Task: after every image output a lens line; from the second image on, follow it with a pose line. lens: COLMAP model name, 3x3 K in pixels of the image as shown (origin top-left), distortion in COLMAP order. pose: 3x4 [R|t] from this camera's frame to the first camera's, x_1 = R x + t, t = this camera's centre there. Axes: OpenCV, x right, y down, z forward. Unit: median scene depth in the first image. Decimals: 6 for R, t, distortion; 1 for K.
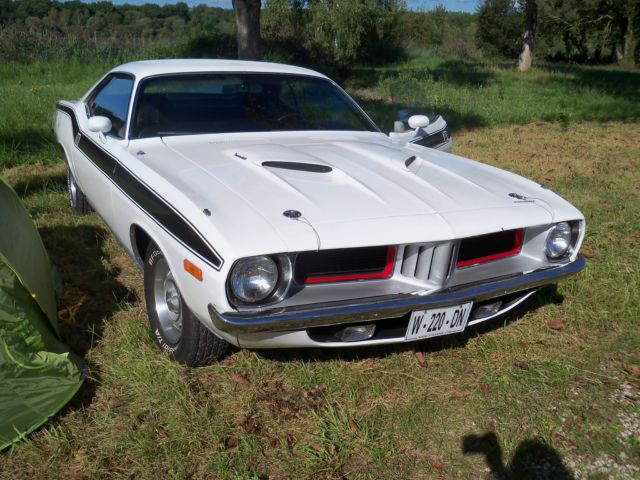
lens RADIAL K [[651.0, 0, 320.0], [0, 651.0, 240.0], [0, 0, 1]] dist [-0.258395, 0.298899]
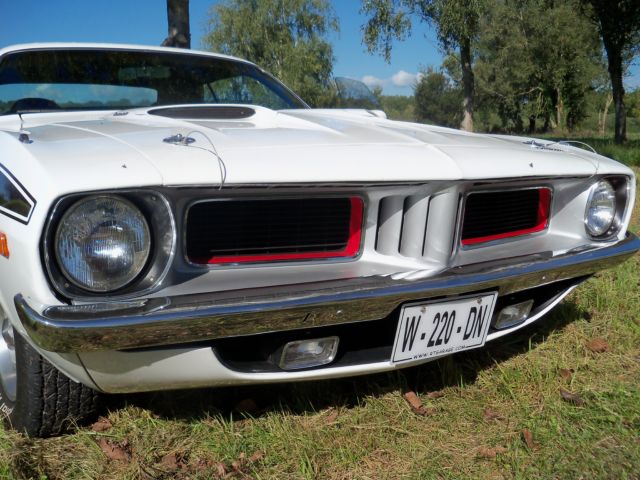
lens RADIAL K [[651.0, 0, 320.0], [0, 651.0, 240.0], [0, 0, 1]] dist [-0.258395, 0.298899]
pose [[0.995396, -0.050745, 0.081318, 0.025907], [0.060992, 0.989776, -0.128929, 0.110628], [-0.073944, 0.133295, 0.988314, 0.399952]]
